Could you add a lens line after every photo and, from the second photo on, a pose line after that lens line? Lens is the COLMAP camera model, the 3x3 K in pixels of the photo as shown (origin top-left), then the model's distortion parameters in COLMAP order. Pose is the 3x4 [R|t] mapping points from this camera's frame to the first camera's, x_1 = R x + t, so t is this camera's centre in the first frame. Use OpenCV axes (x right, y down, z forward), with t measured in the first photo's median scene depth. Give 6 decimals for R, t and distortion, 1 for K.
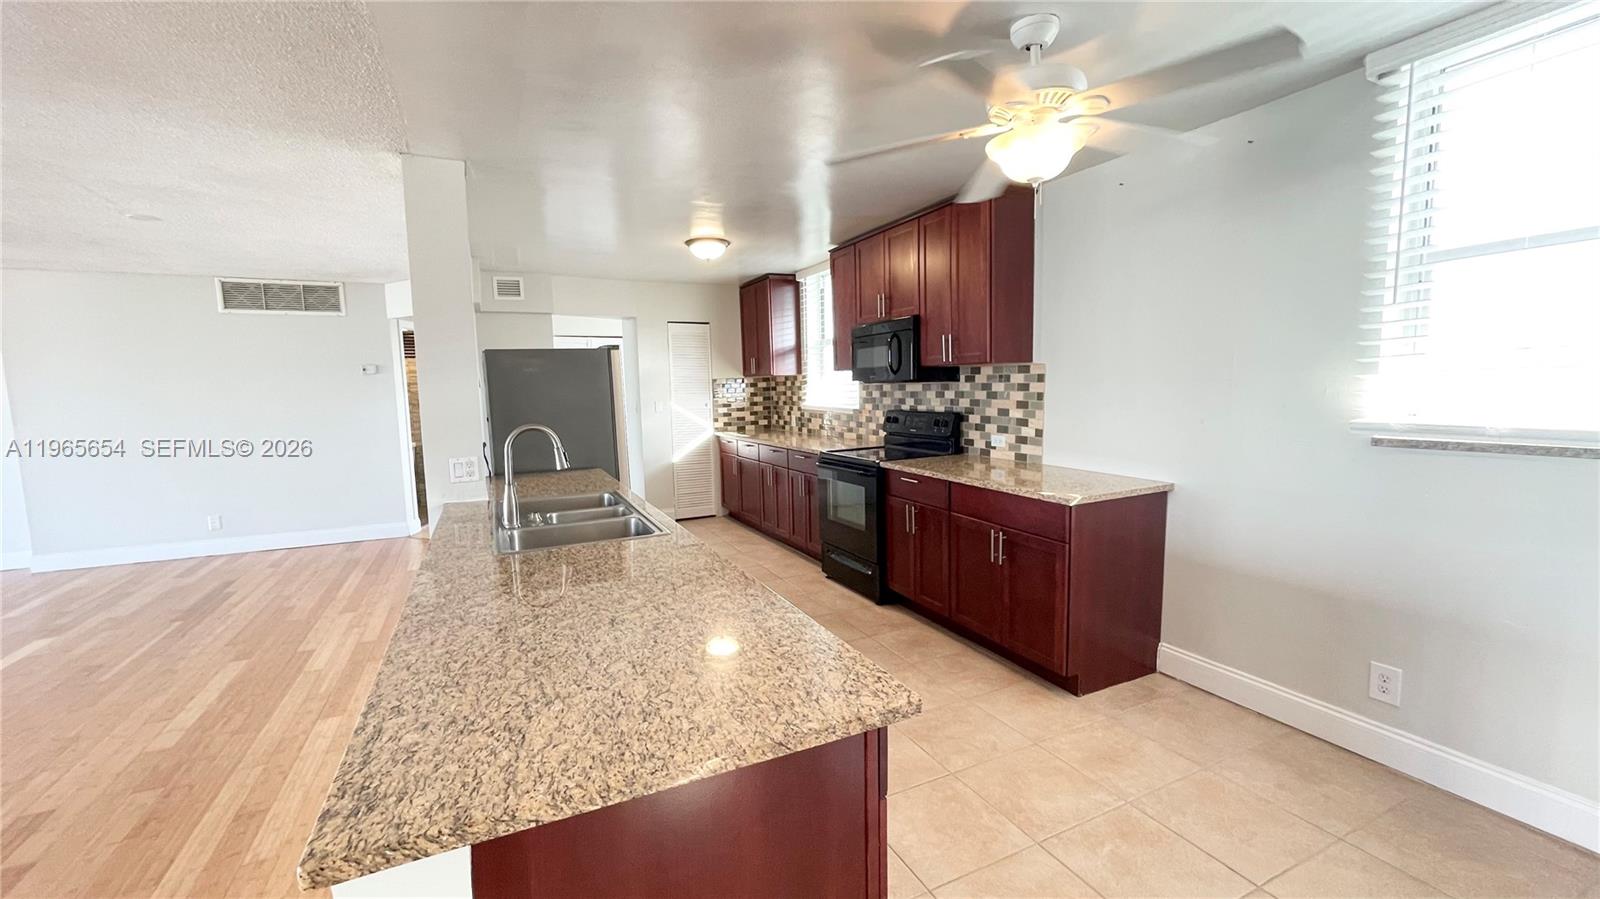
lens RADIAL K [[642.9, 0, 797.5], [0, 642.9, 454.3], [0, 0, 1]] dist [0.000154, 0.000096]
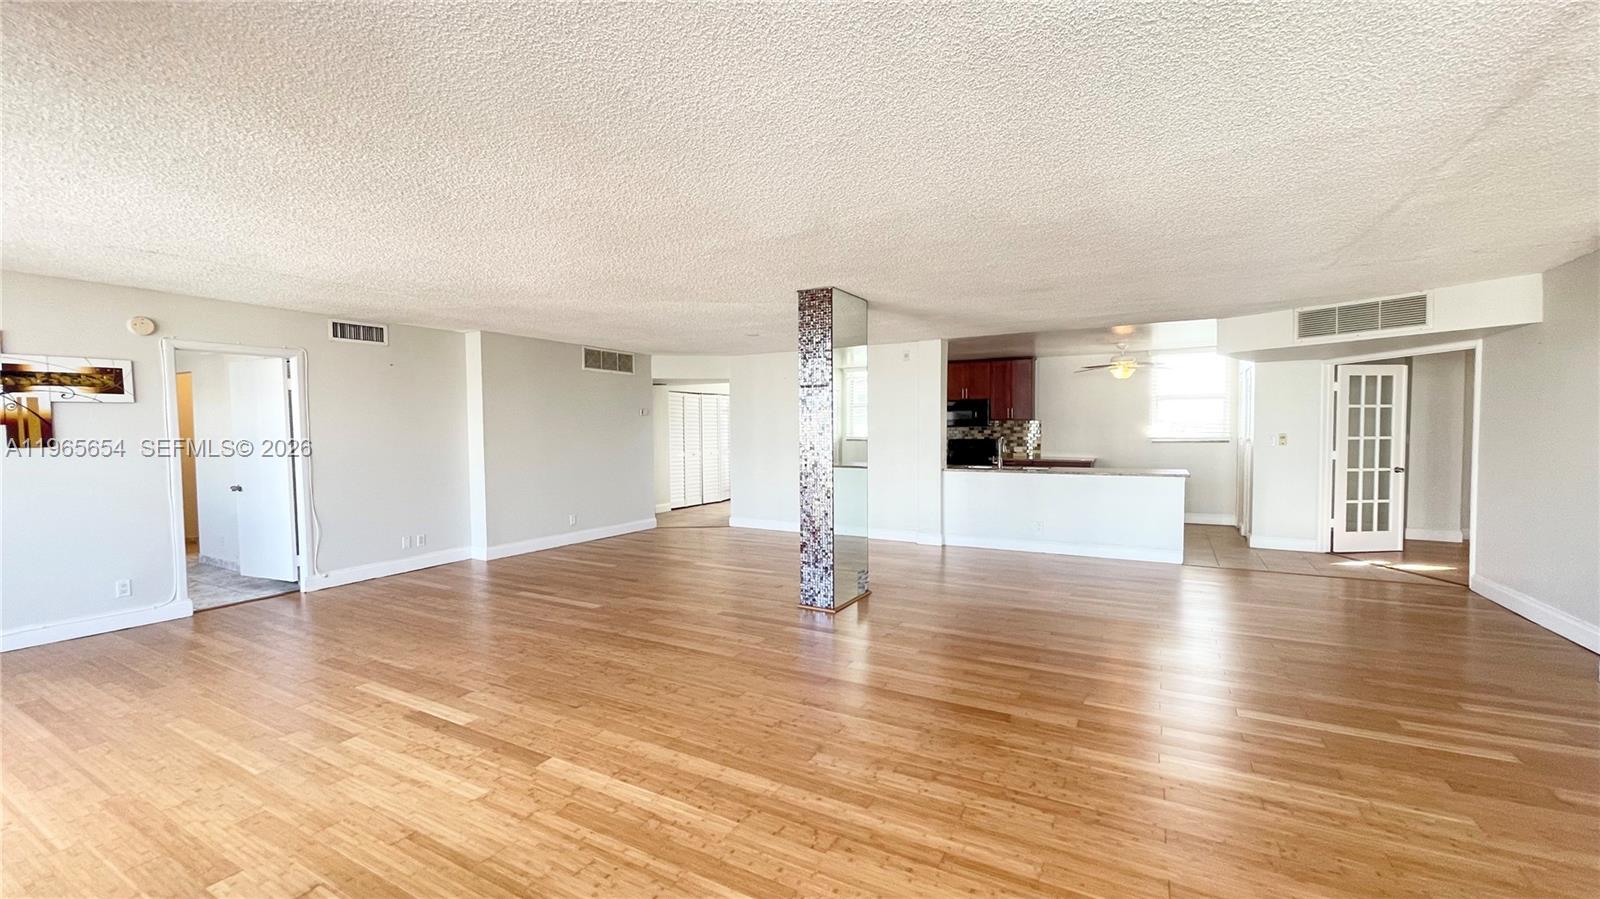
lens RADIAL K [[642.9, 0, 797.5], [0, 642.9, 454.3], [0, 0, 1]] dist [0.000154, 0.000096]
pose [[0.814494, -0.008787, 0.580105, -1.742792], [0.051050, 0.997092, -0.056573, 0.090823], [-0.577921, 0.075693, 0.812575, -0.534644]]
